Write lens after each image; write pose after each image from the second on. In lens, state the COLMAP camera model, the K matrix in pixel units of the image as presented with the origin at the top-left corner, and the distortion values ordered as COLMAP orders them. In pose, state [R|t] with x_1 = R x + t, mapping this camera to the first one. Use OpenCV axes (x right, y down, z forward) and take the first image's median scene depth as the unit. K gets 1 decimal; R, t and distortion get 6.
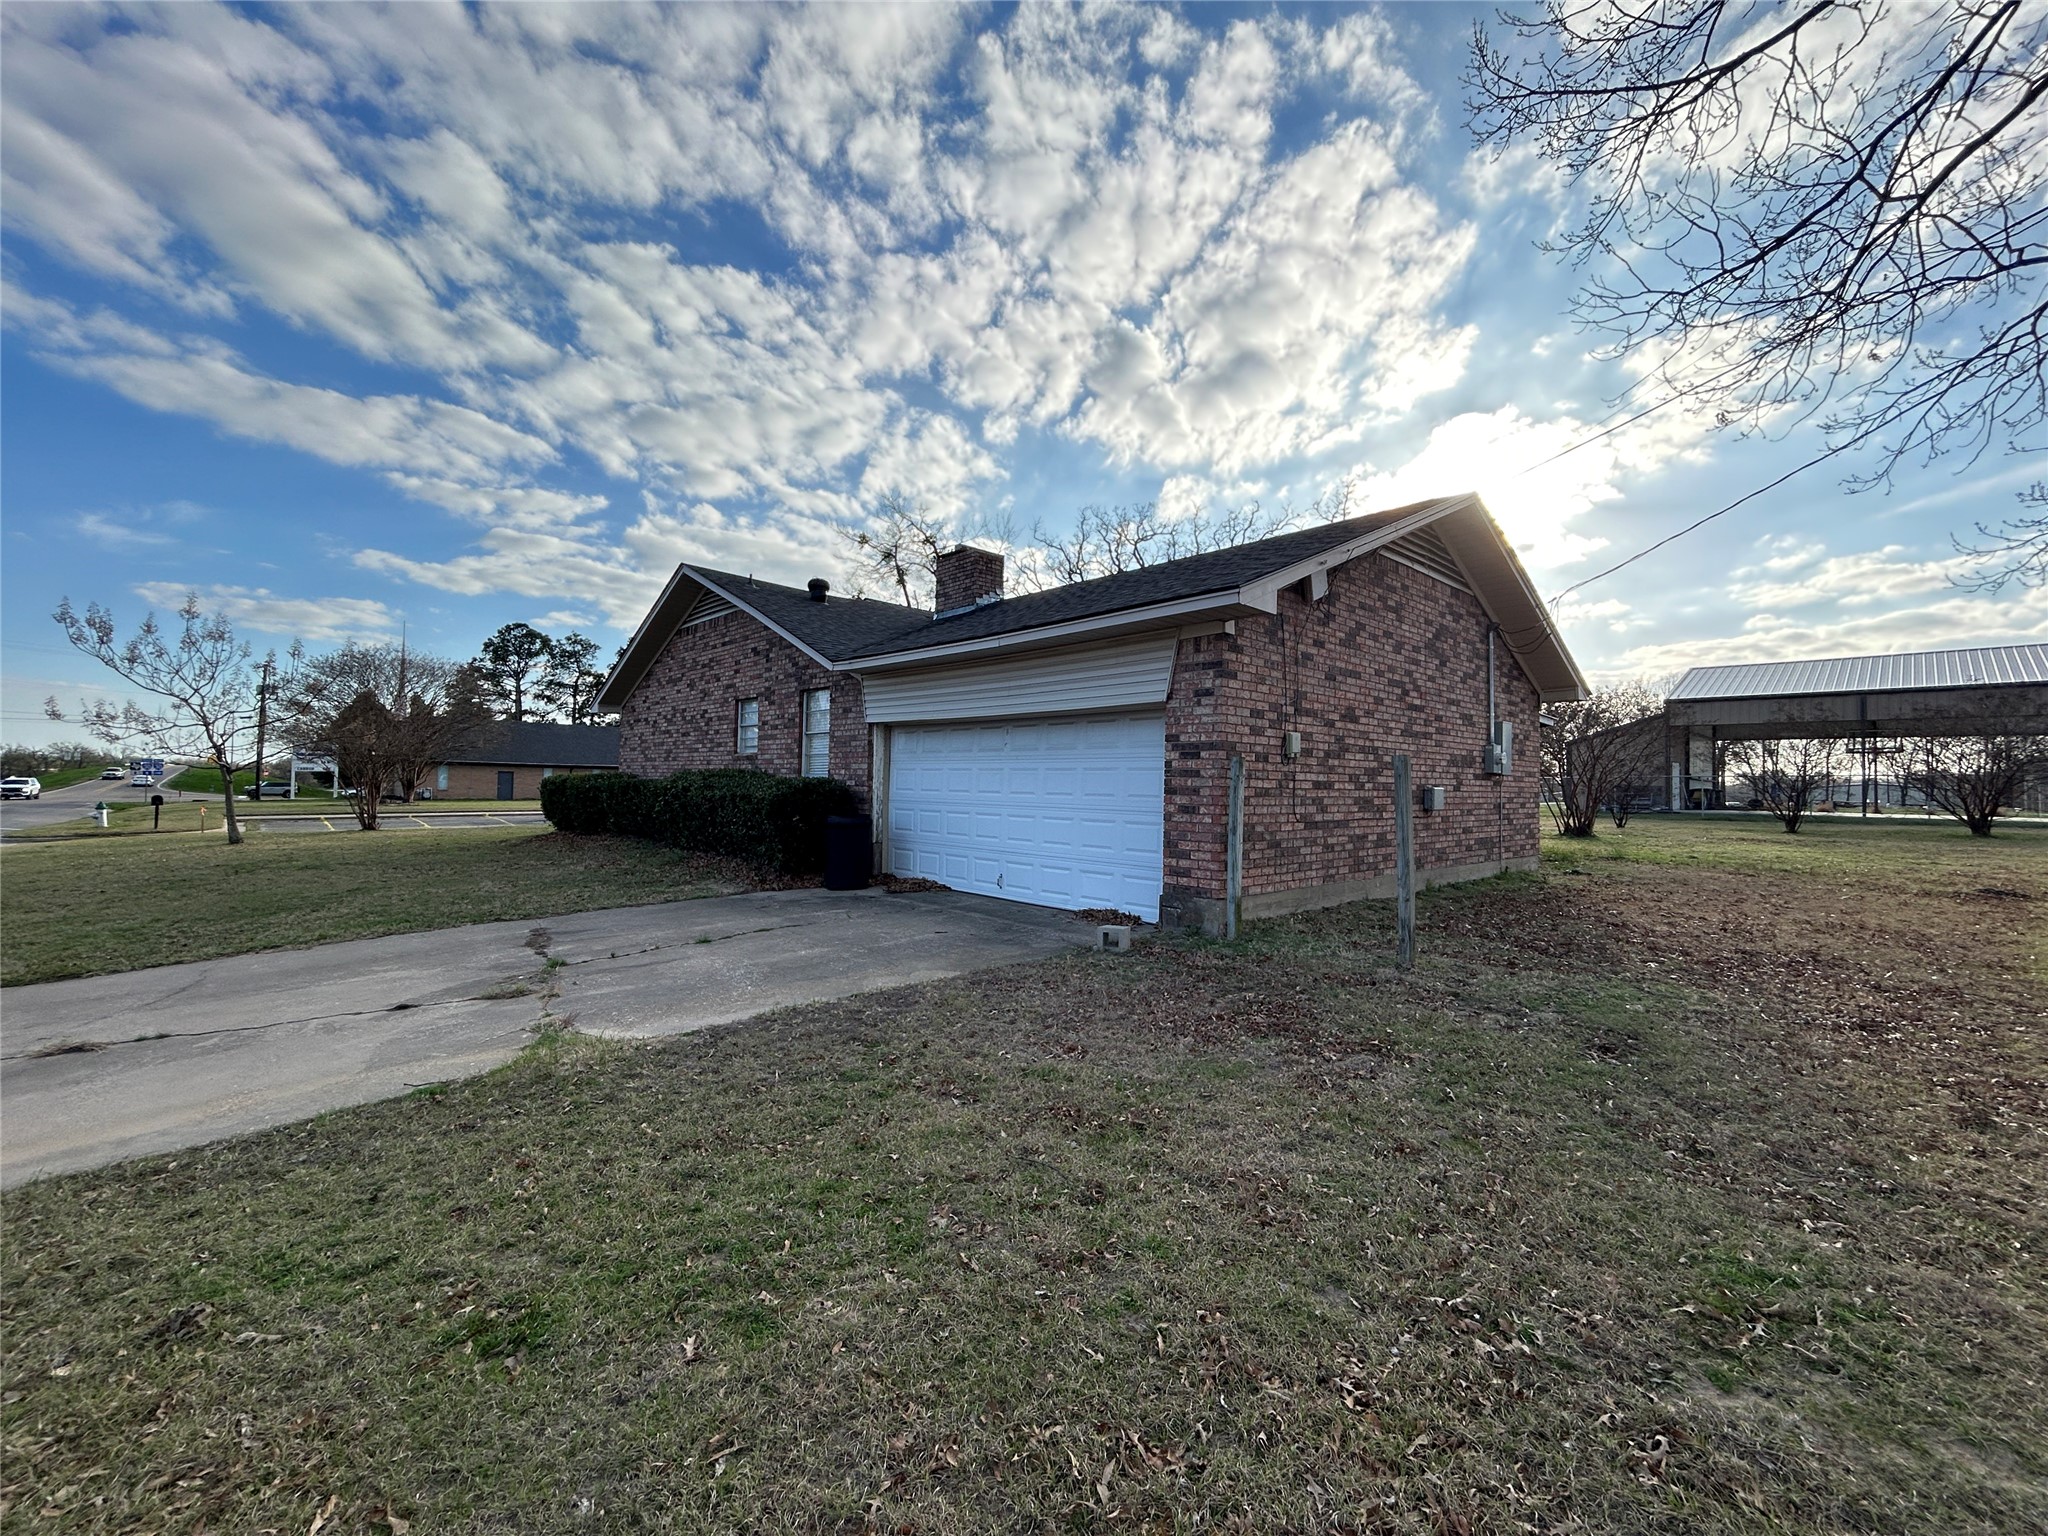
lens RADIAL K [[823.3, 0, 1020.4], [0, 823.3, 762.4], [0, 0, 1]] dist [0.000483, 0.000011]
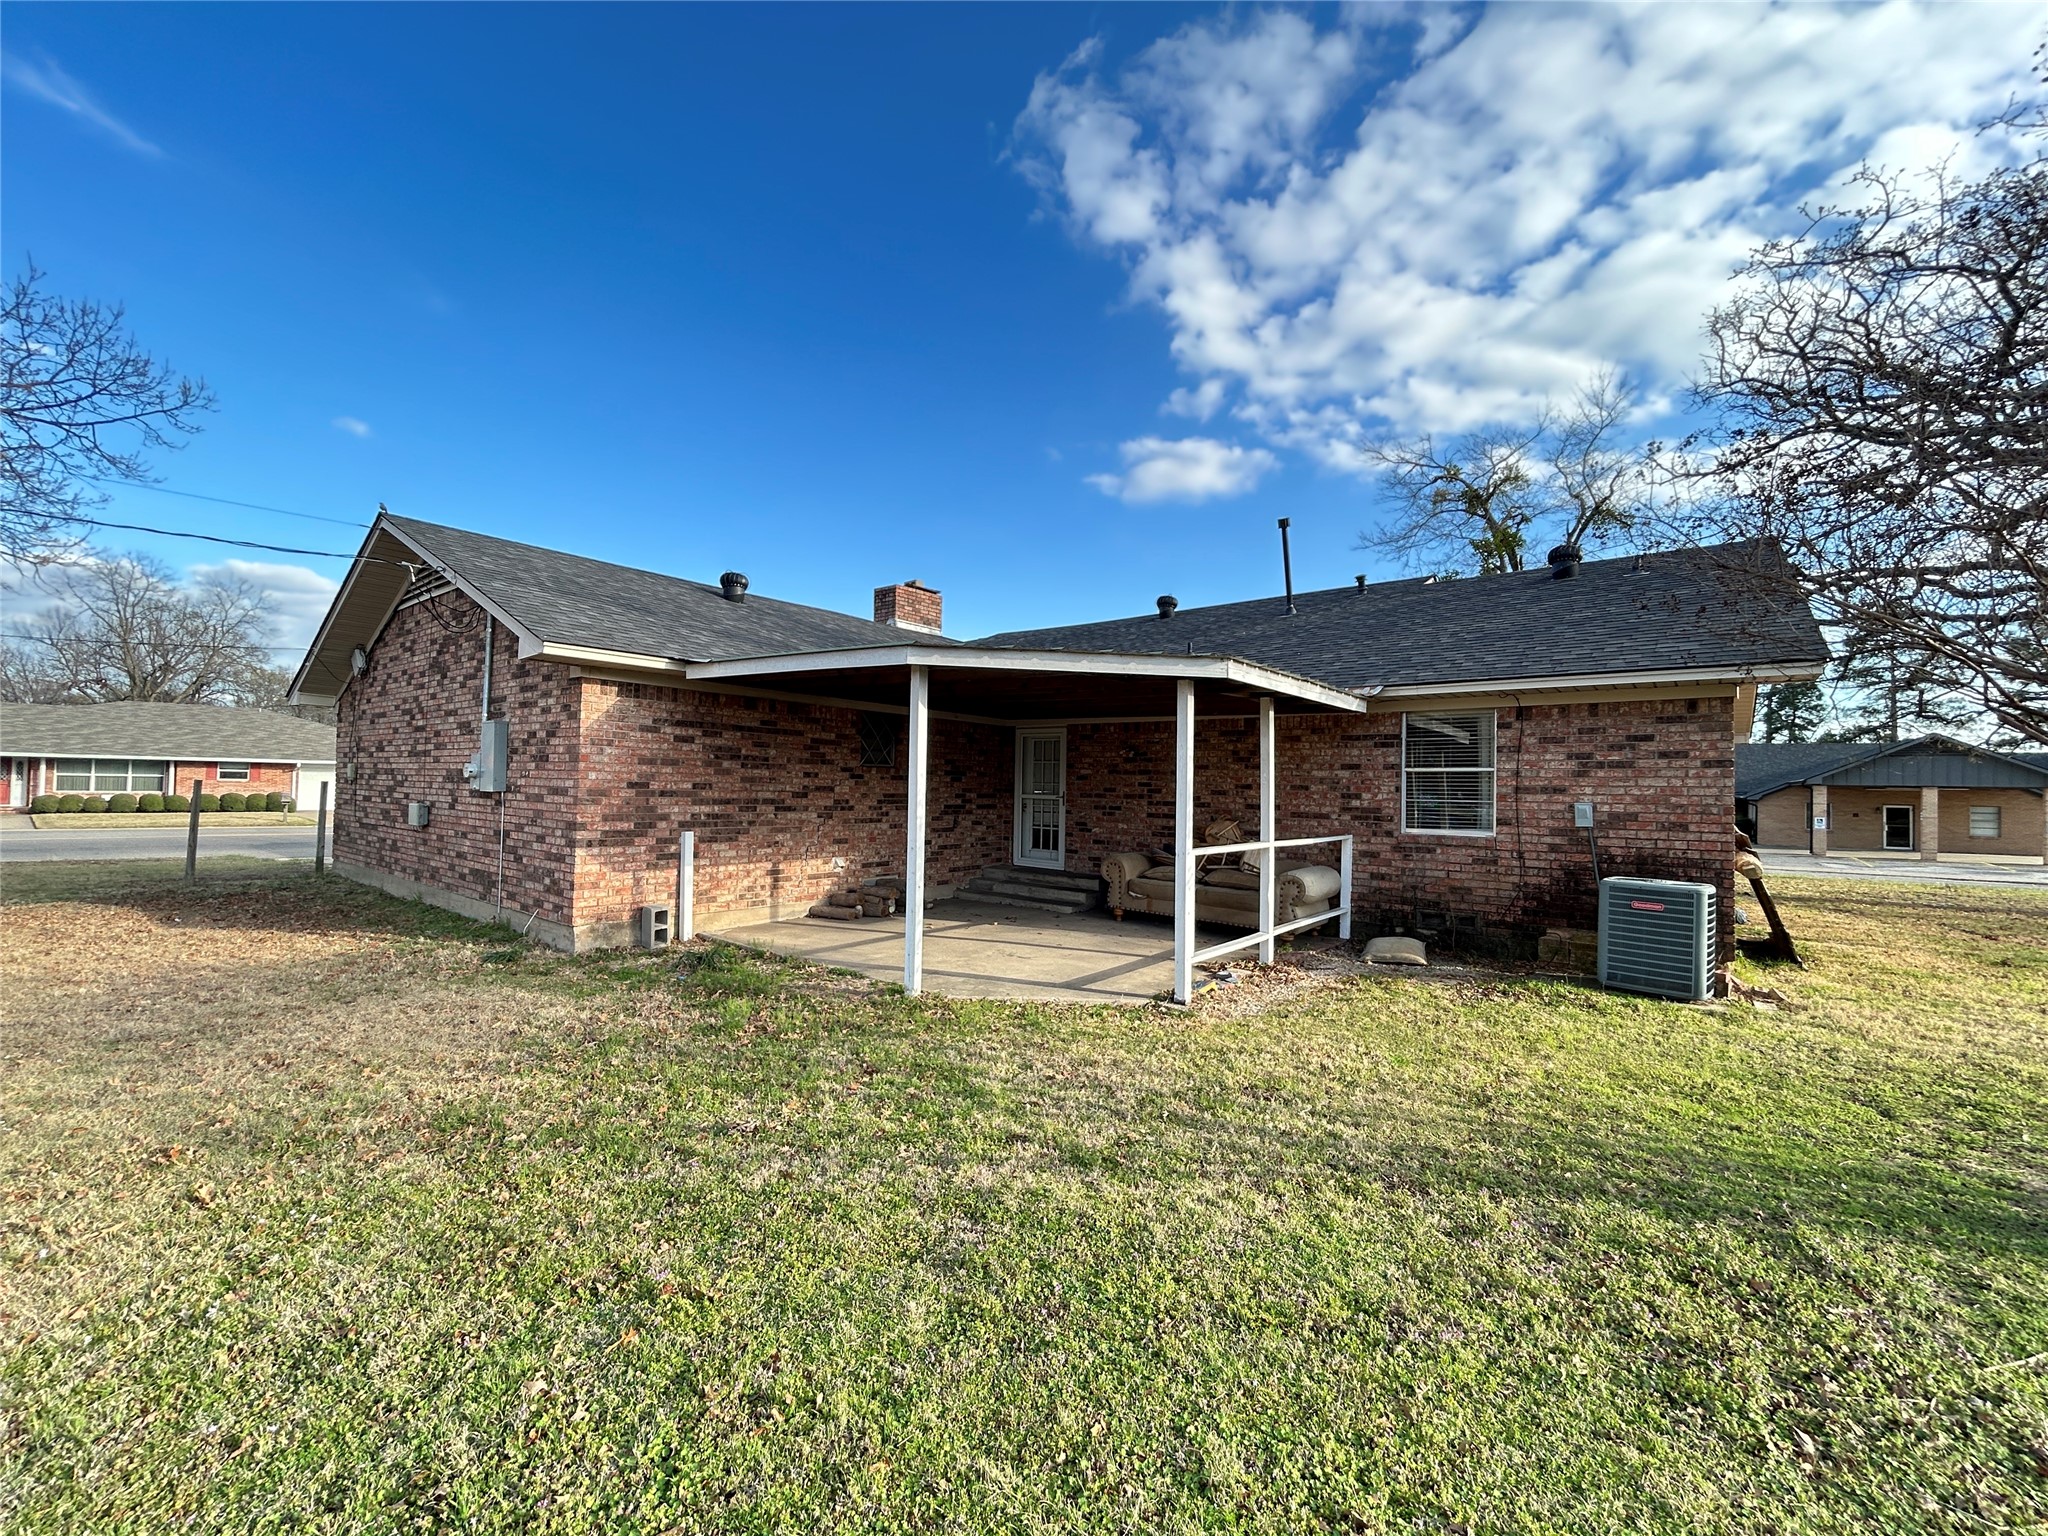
lens RADIAL K [[823.3, 0, 1020.4], [0, 823.3, 762.4], [0, 0, 1]] dist [0.000483, 0.000011]
pose [[0.154306, -0.044301, -0.987029, 1.604014], [0.004915, 0.999016, -0.044071, 0.027773], [0.988011, 0.001949, 0.154372, 1.555137]]
